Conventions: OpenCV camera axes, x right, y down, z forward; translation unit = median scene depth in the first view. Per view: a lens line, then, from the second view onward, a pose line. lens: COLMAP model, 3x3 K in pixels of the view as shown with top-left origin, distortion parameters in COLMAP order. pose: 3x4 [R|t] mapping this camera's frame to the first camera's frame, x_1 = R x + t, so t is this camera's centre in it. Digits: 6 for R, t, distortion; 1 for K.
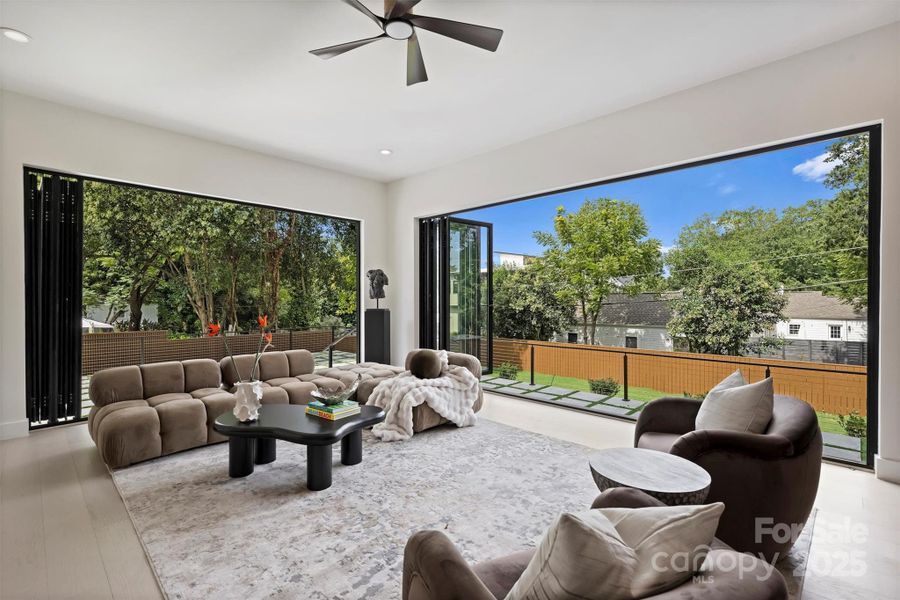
lens RADIAL K [[390.0, 0, 448.2], [0, 390.0, 301.0], [0, 0, 1]] dist [-0.002924, 0.001046]
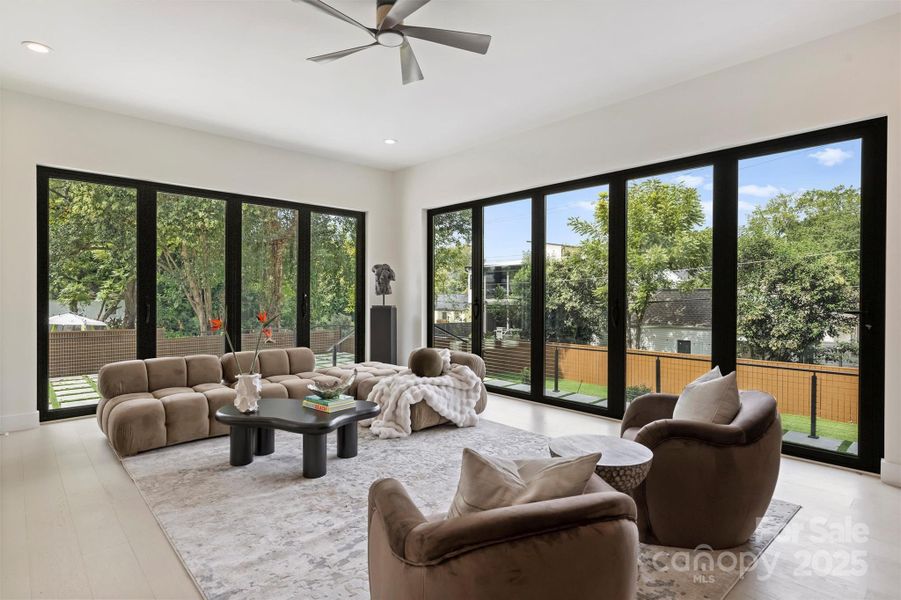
lens RADIAL K [[448.8, 0, 452.6], [0, 448.8, 297.1], [0, 0, 1]] dist [0.003250, -0.000518]
pose [[0.998825, 0.003939, -0.048312, 0.065844], [-0.004018, 0.999991, -0.001550, -0.000392], [0.048306, 0.001742, 0.998831, -0.128135]]
